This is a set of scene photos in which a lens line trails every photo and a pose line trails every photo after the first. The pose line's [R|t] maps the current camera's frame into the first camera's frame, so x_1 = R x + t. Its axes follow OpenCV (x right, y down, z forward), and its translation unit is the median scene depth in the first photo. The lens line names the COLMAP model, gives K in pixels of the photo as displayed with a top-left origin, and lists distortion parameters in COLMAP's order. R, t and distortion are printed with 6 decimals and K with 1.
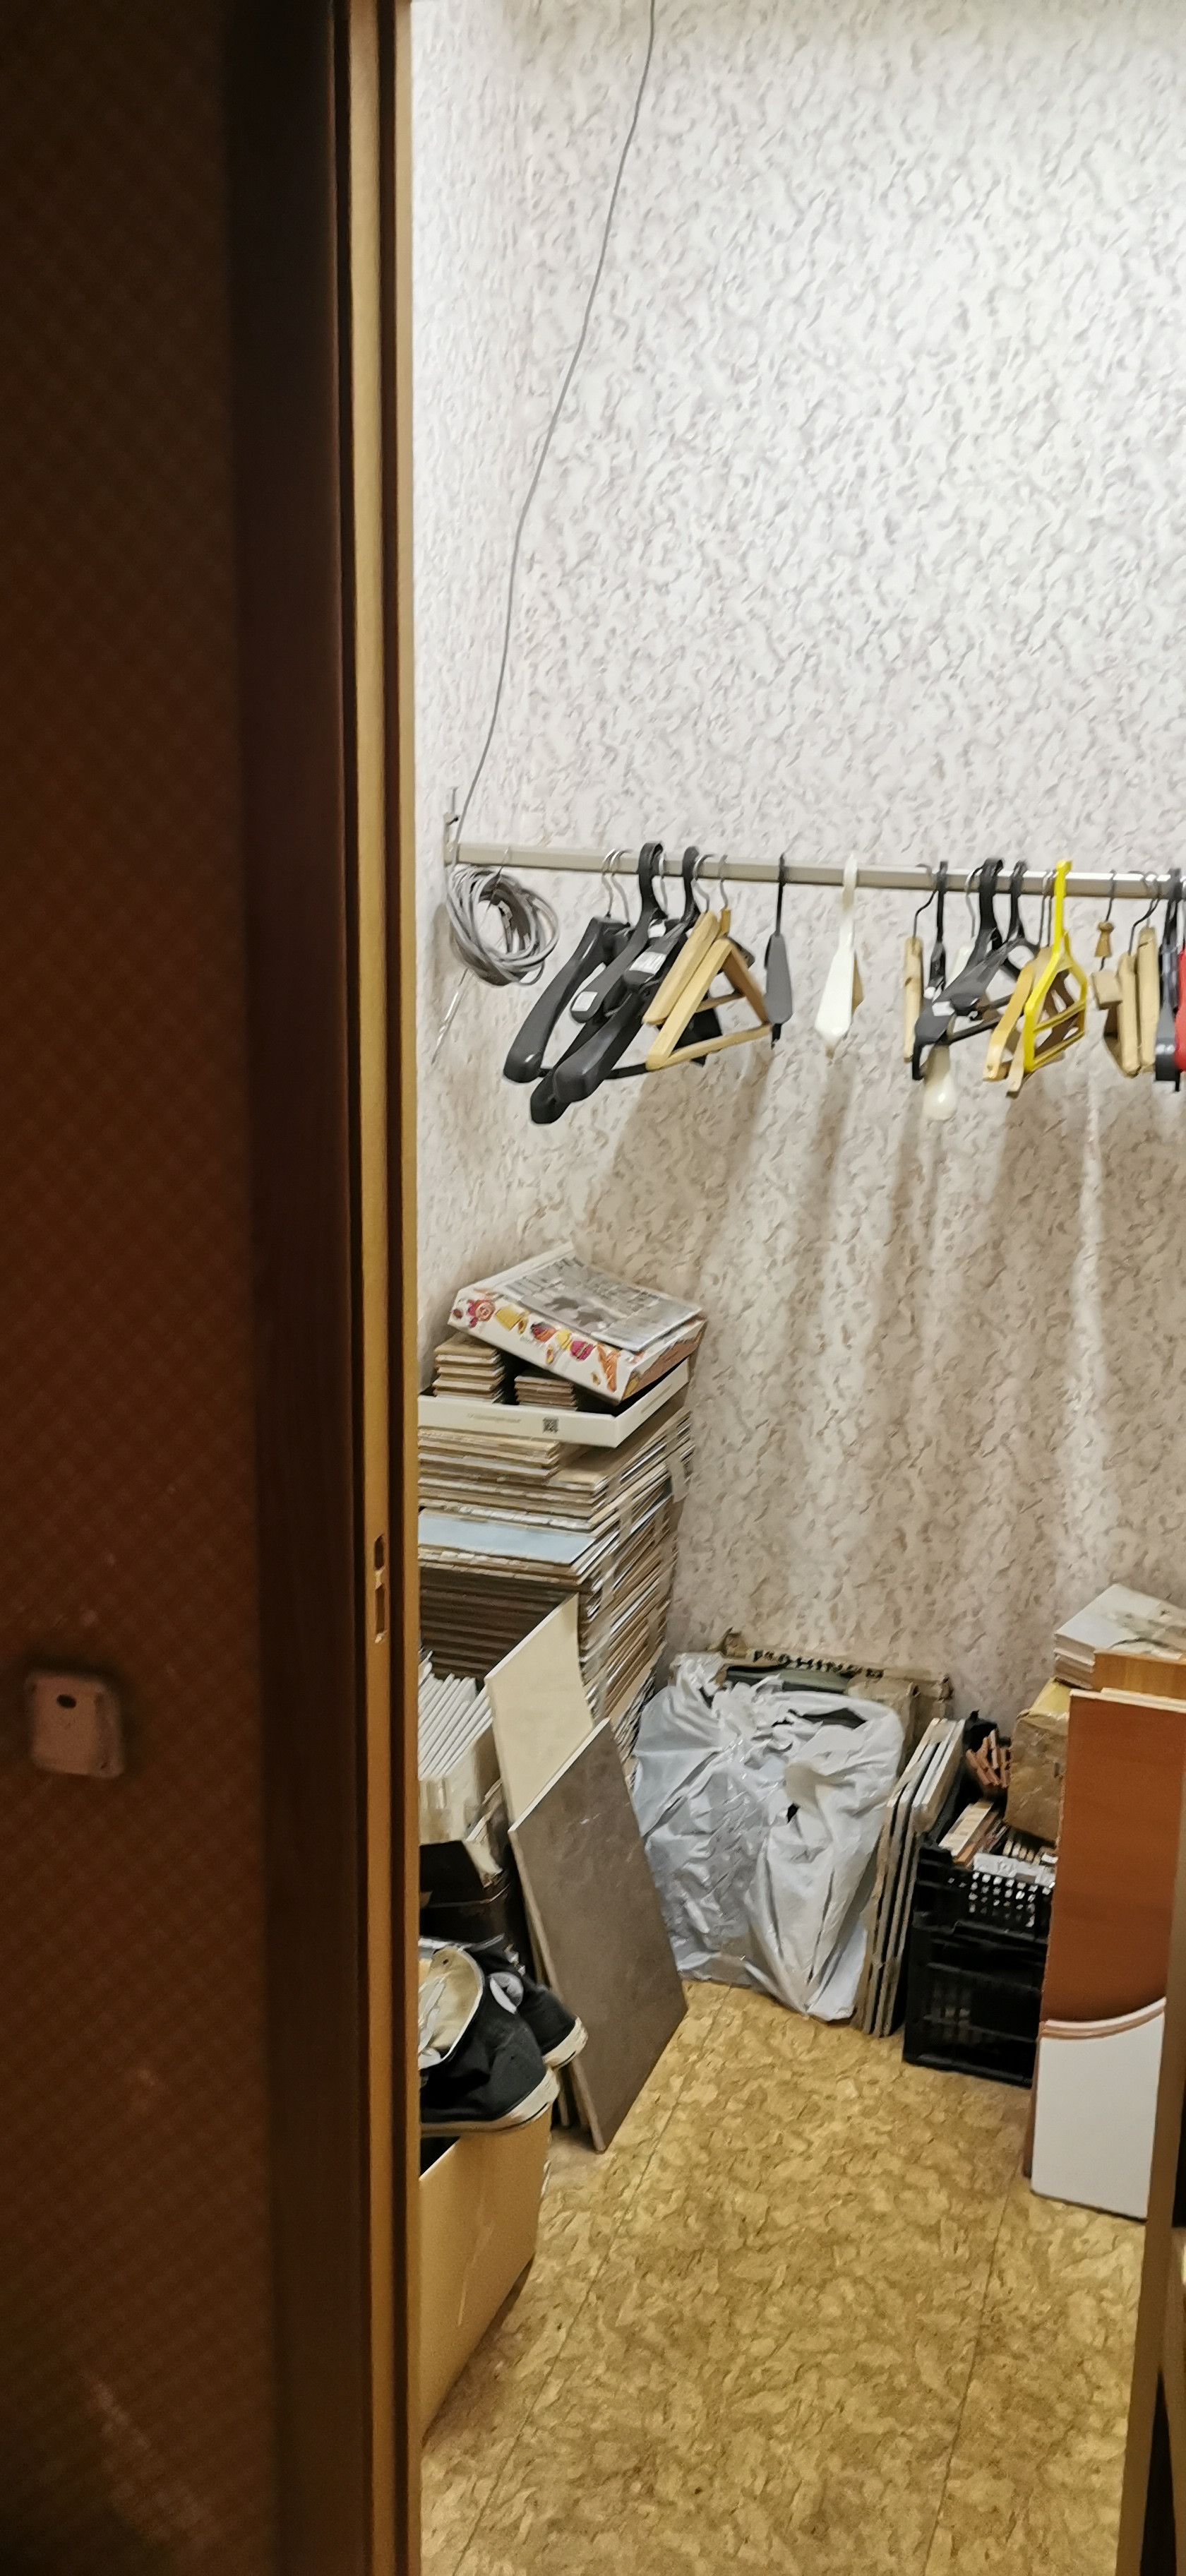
lens RADIAL K [[1983.2, 0, 600.5], [0, 1983.2, 1264.3], [0, 0, 1]] dist [0.055055, -0.024971]
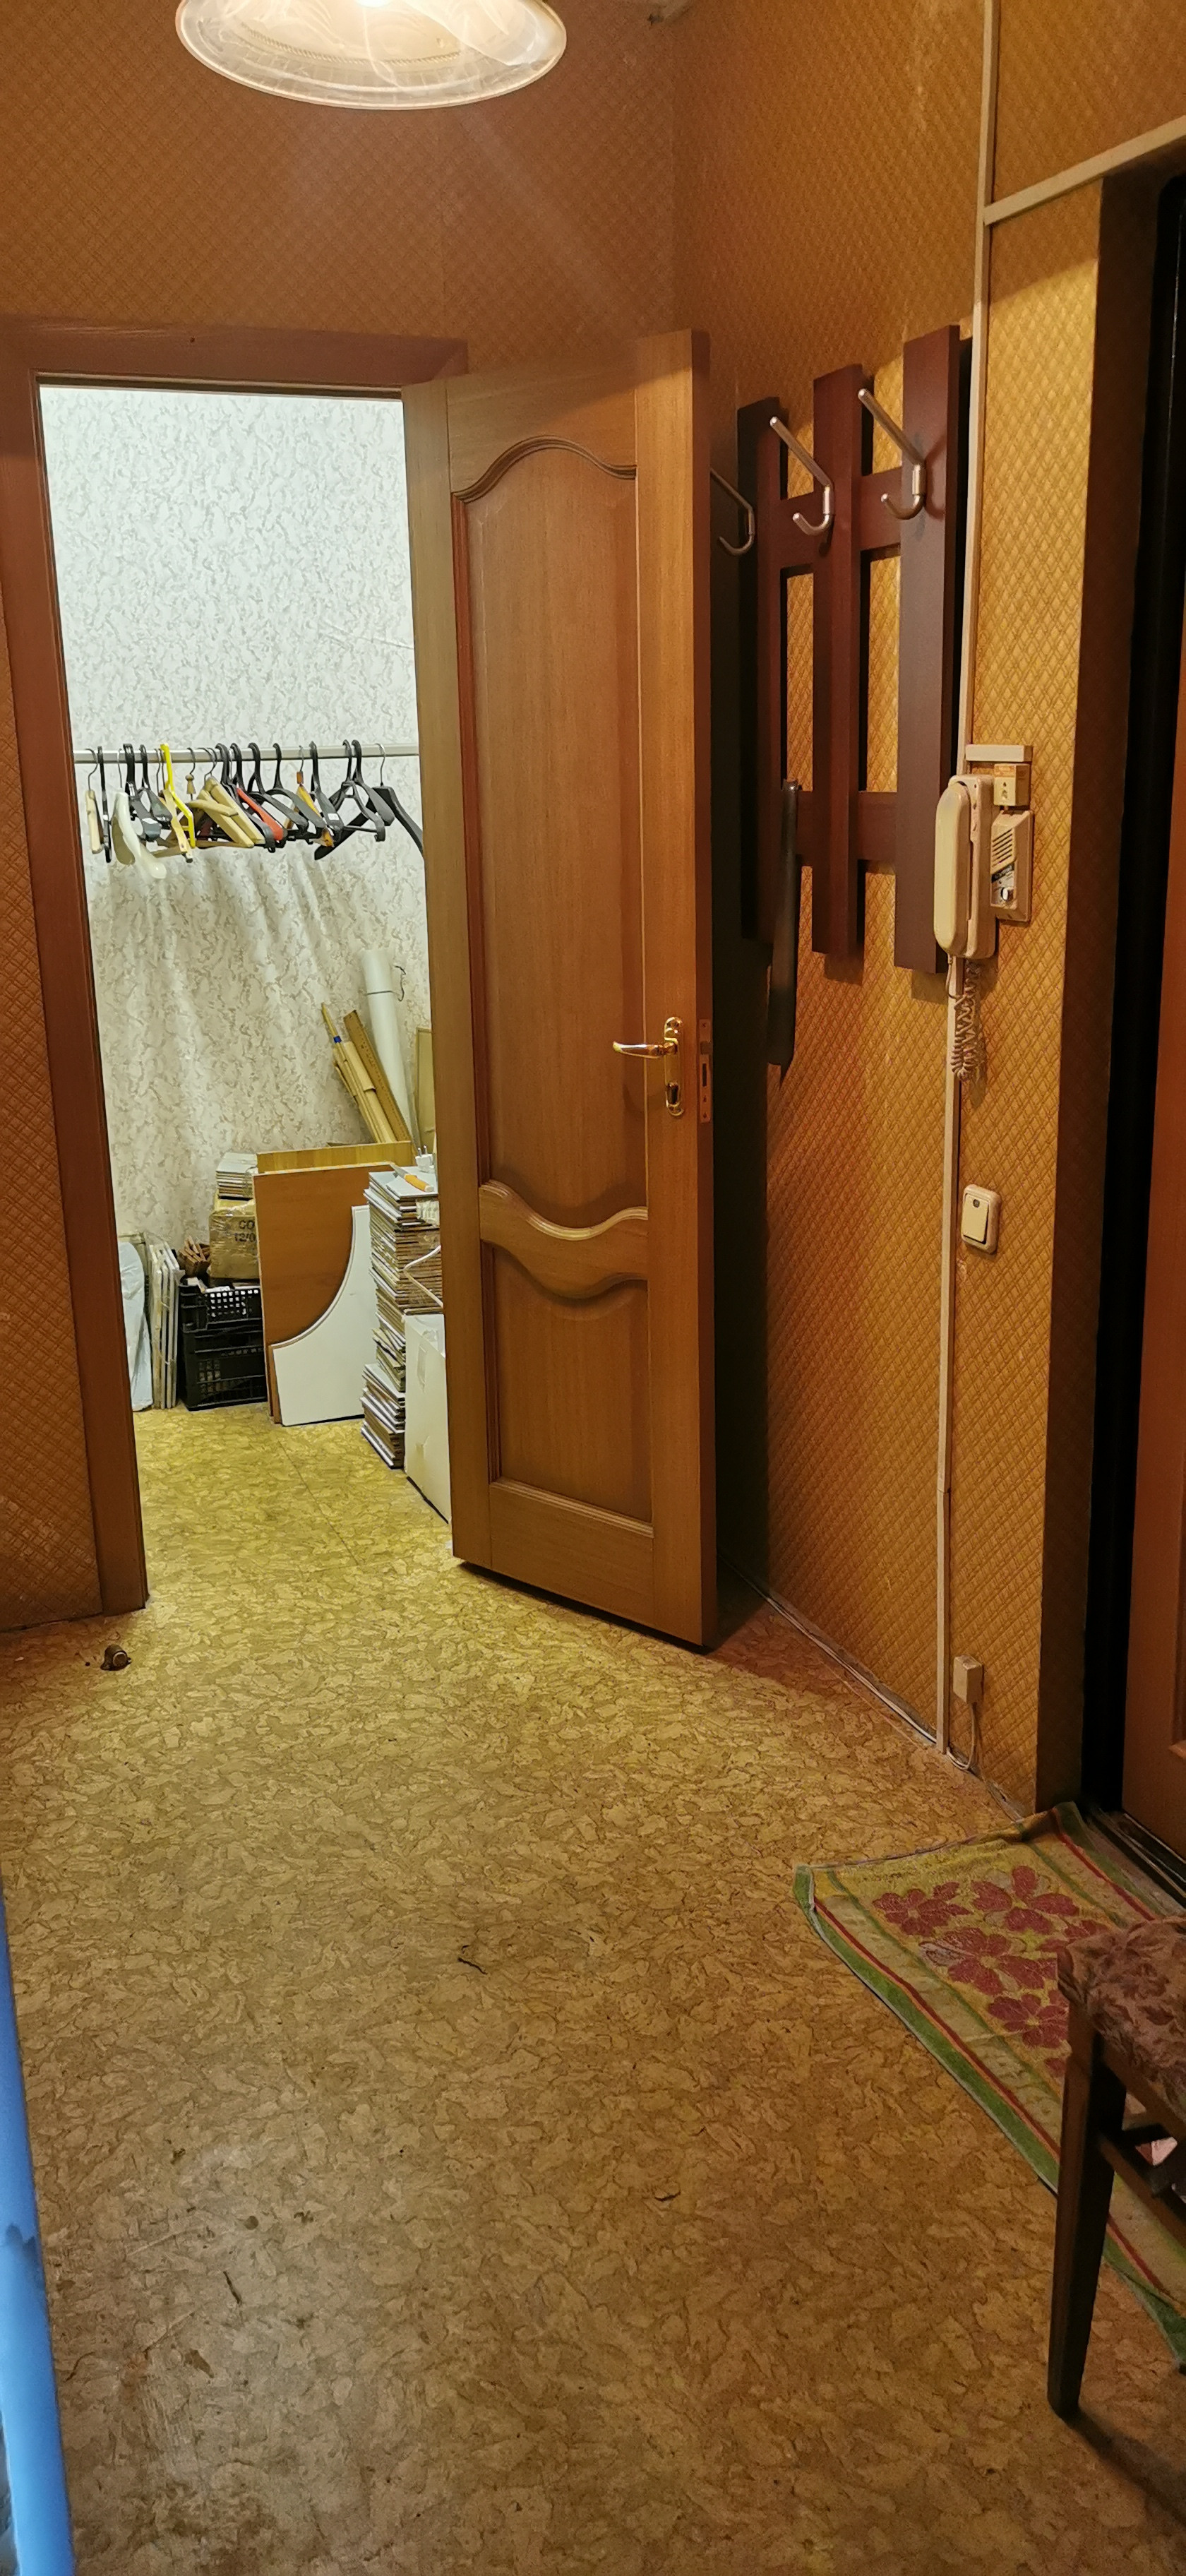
lens RADIAL K [[1983.2, 0, 586.7], [0, 1983.2, 1289.6], [0, 0, 1]] dist [0.055055, -0.024971]
pose [[0.776997, -0.205528, 0.595008, -0.641896], [0.179257, 0.978307, 0.103843, 0.167863], [-0.603443, 0.025973, 0.796983, -0.692197]]
